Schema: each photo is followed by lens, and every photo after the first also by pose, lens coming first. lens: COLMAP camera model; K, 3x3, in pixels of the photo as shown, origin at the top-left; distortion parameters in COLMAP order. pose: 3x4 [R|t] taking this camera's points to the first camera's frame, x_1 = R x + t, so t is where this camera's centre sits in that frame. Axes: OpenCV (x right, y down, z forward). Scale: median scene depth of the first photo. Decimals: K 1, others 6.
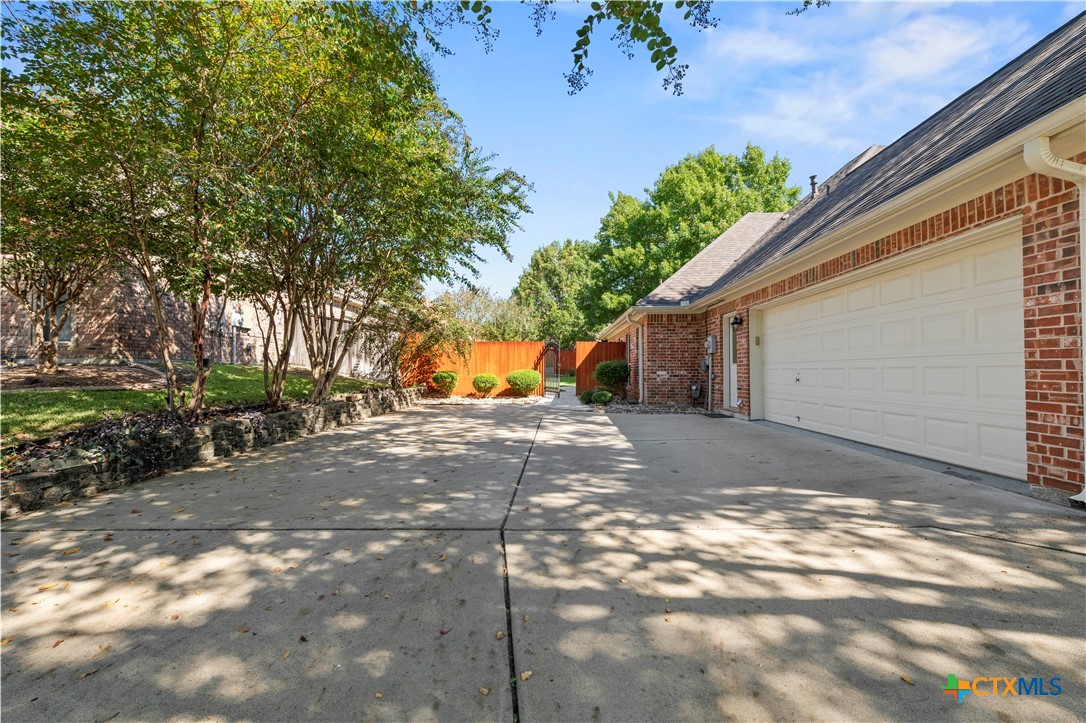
lens RADIAL K [[429.2, 0, 548.4], [0, 429.2, 363.4], [0, 0, 1]] dist [0.001408, -0.000731]
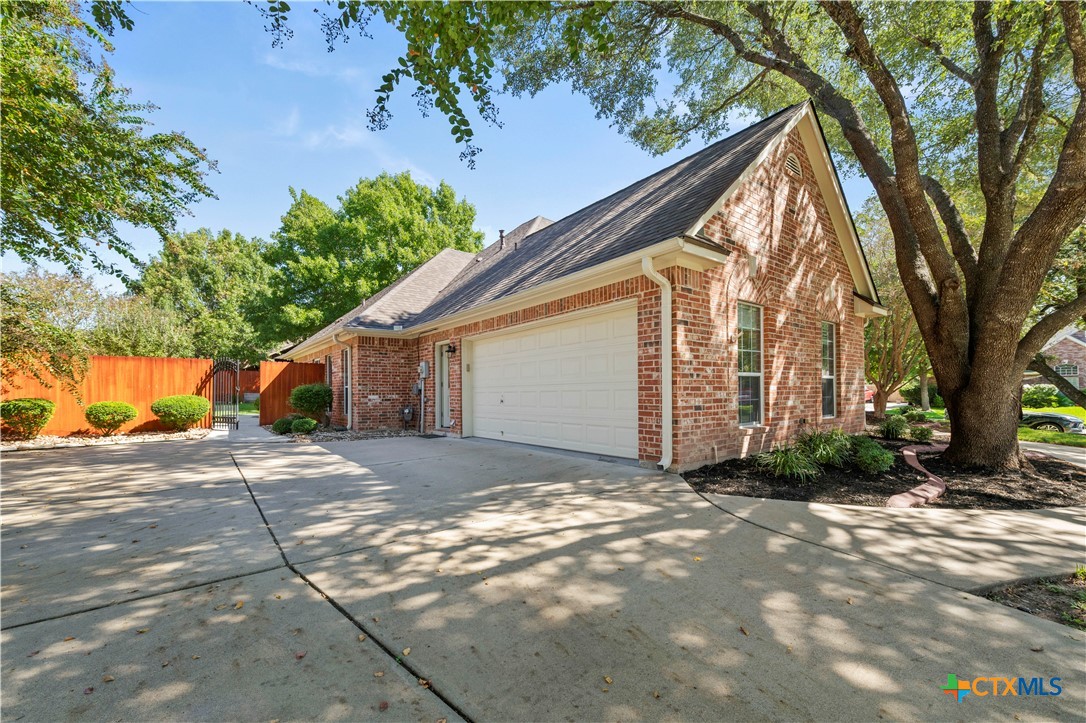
lens RADIAL K [[429.2, 0, 557.3], [0, 429.2, 393.0], [0, 0, 1]] dist [0.001408, -0.000731]
pose [[0.763119, -0.006652, 0.646224, -0.206587], [-0.001803, 0.999921, 0.012422, -0.000621], [-0.646256, -0.010645, 0.763047, -0.068450]]
